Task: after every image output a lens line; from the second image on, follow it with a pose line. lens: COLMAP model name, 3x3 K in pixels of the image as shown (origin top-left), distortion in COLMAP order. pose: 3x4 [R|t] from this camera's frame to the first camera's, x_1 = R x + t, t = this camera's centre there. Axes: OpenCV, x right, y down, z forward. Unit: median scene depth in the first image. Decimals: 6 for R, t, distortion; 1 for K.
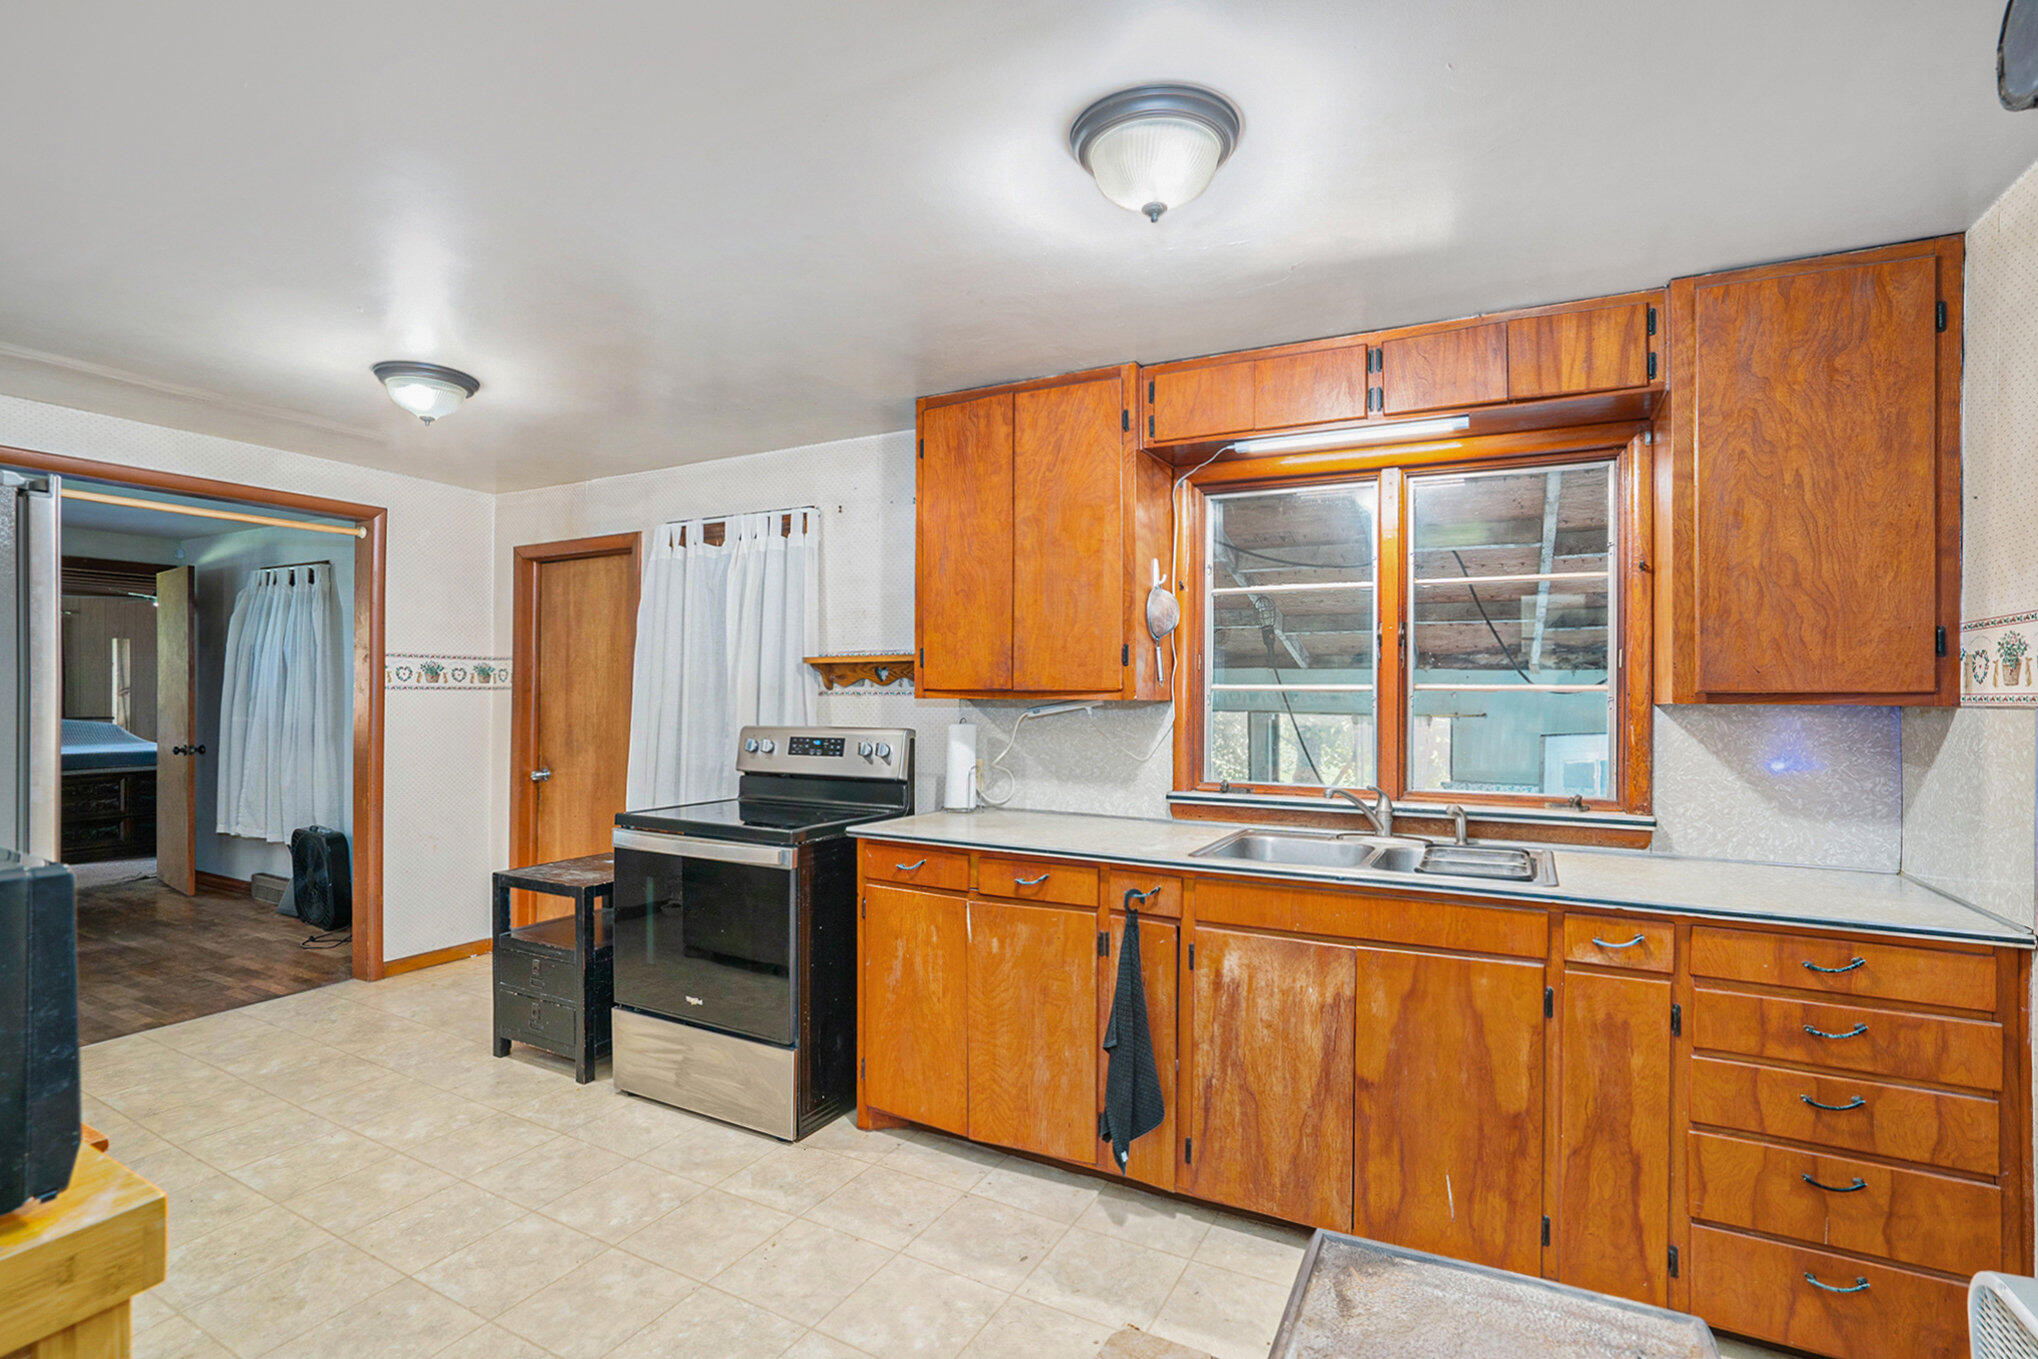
lens RADIAL K [[982.1, 0, 1019.0], [0, 982.1, 679.5], [0, 0, 1]] dist [-0.001916, -0.000430]
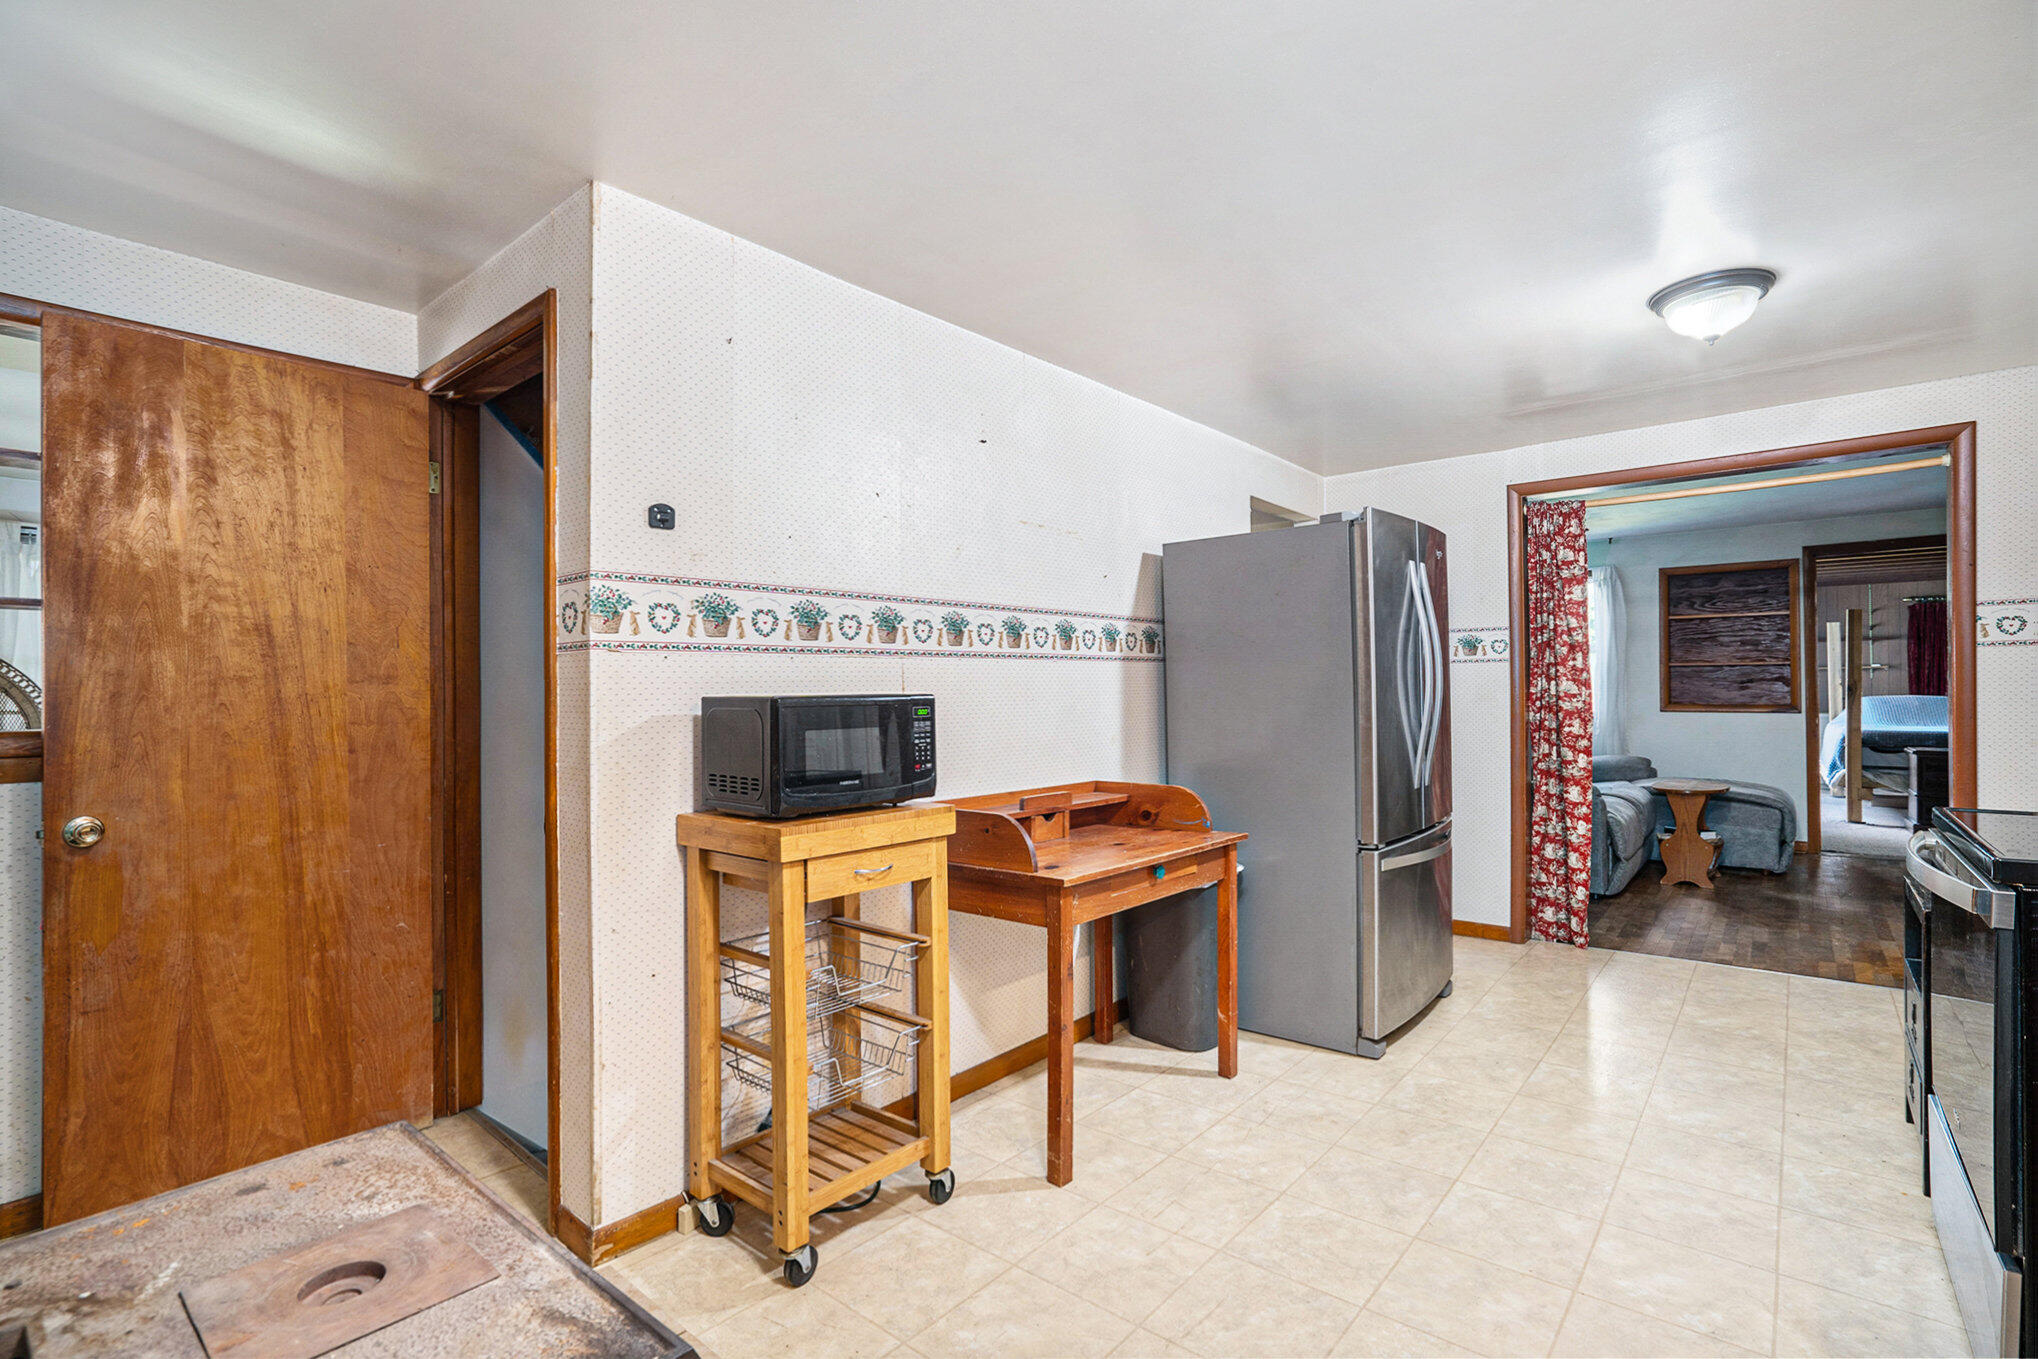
lens RADIAL K [[934.2, 0, 1019.0], [0, 934.2, 679.5], [0, 0, 1]] dist [-0.000768, -0.000193]
pose [[-0.193792, -0.008396, -0.981007, 0.427559], [0.022968, 0.999650, -0.013093, 0.049074], [0.980774, -0.025069, -0.193531, 0.641608]]
